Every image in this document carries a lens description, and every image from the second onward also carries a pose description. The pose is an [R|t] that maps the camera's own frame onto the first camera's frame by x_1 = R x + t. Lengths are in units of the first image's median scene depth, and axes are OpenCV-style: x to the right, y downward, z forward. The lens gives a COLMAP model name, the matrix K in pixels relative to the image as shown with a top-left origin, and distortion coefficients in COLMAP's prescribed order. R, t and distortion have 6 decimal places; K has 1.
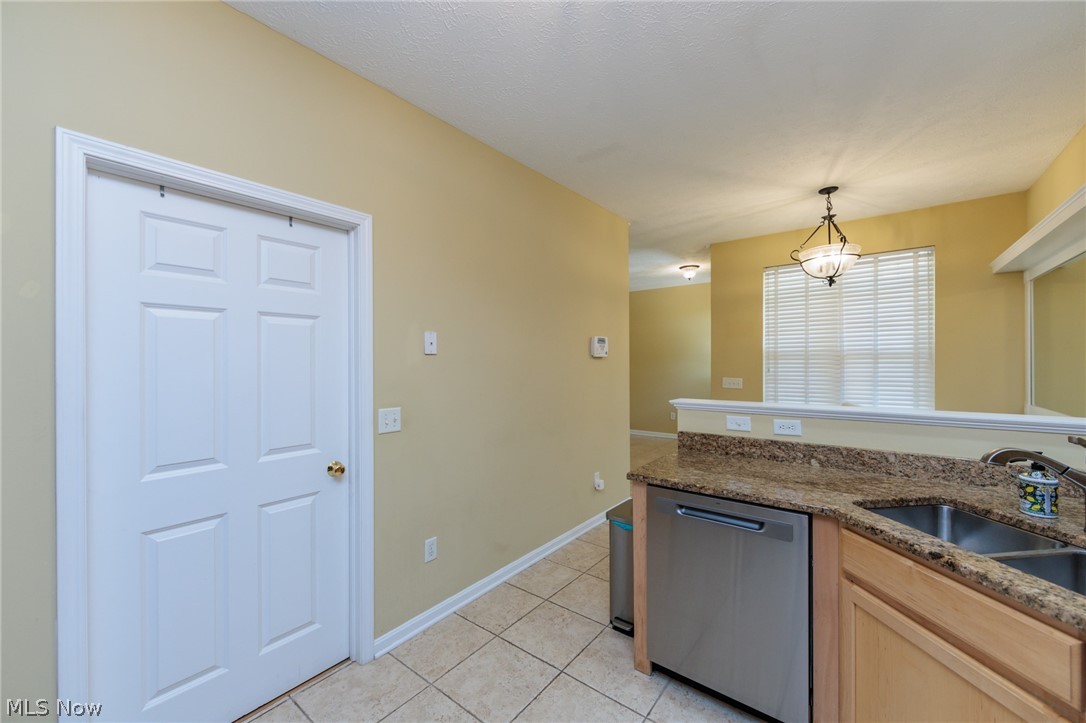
lens RADIAL K [[423.3, 0, 546.5], [0, 423.3, 361.3], [0, 0, 1]] dist [-0.000607, -0.000088]
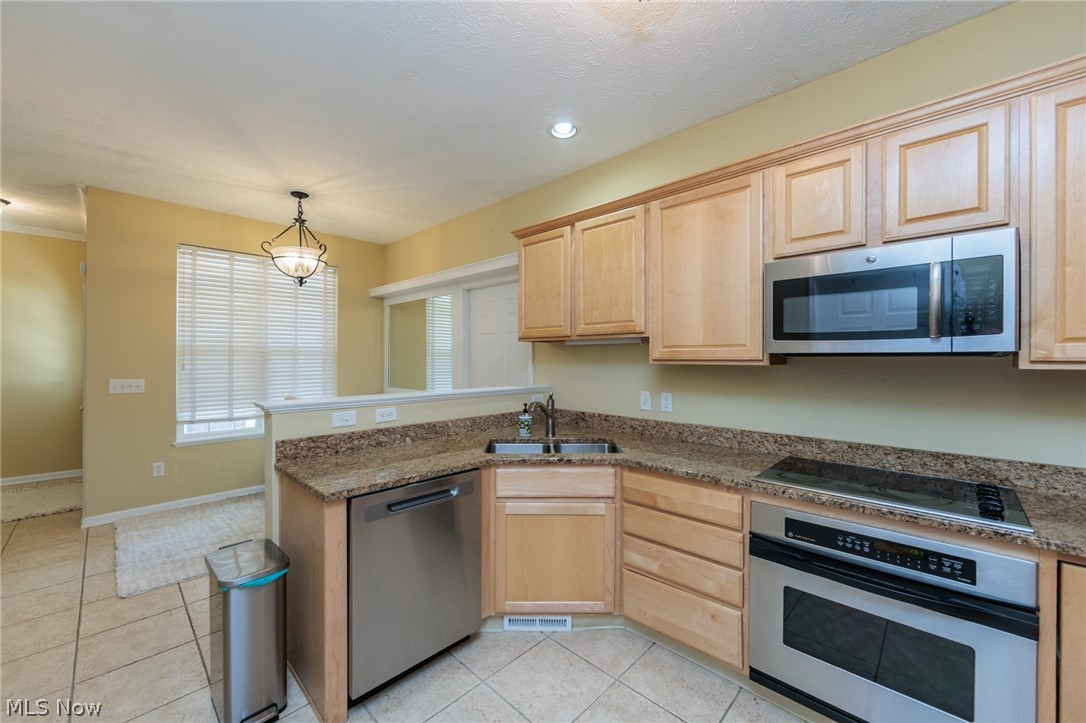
lens RADIAL K [[423.3, 0, 541.4], [0, 423.3, 359.8], [0, 0, 1]] dist [-0.000607, -0.000088]
pose [[0.102907, 0.001735, 0.994689, -0.324027], [-0.003836, 0.999992, -0.001347, 0.005435], [-0.994684, -0.003677, 0.102913, 0.296687]]
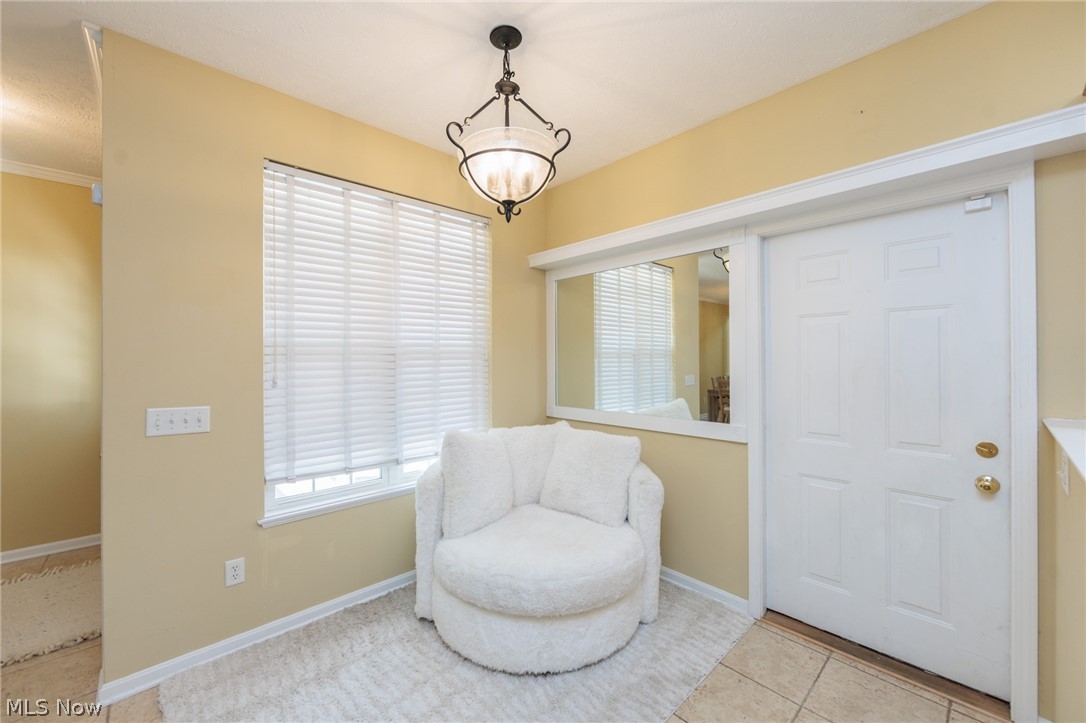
lens RADIAL K [[423.3, 0, 539.5], [0, 423.3, 359.8], [0, 0, 1]] dist [-0.000607, -0.000088]
pose [[0.160775, 0.001663, 0.986990, 0.157553], [0.004504, 0.999987, -0.002419, -0.003225], [-0.986981, 0.004834, 0.160766, 0.890639]]
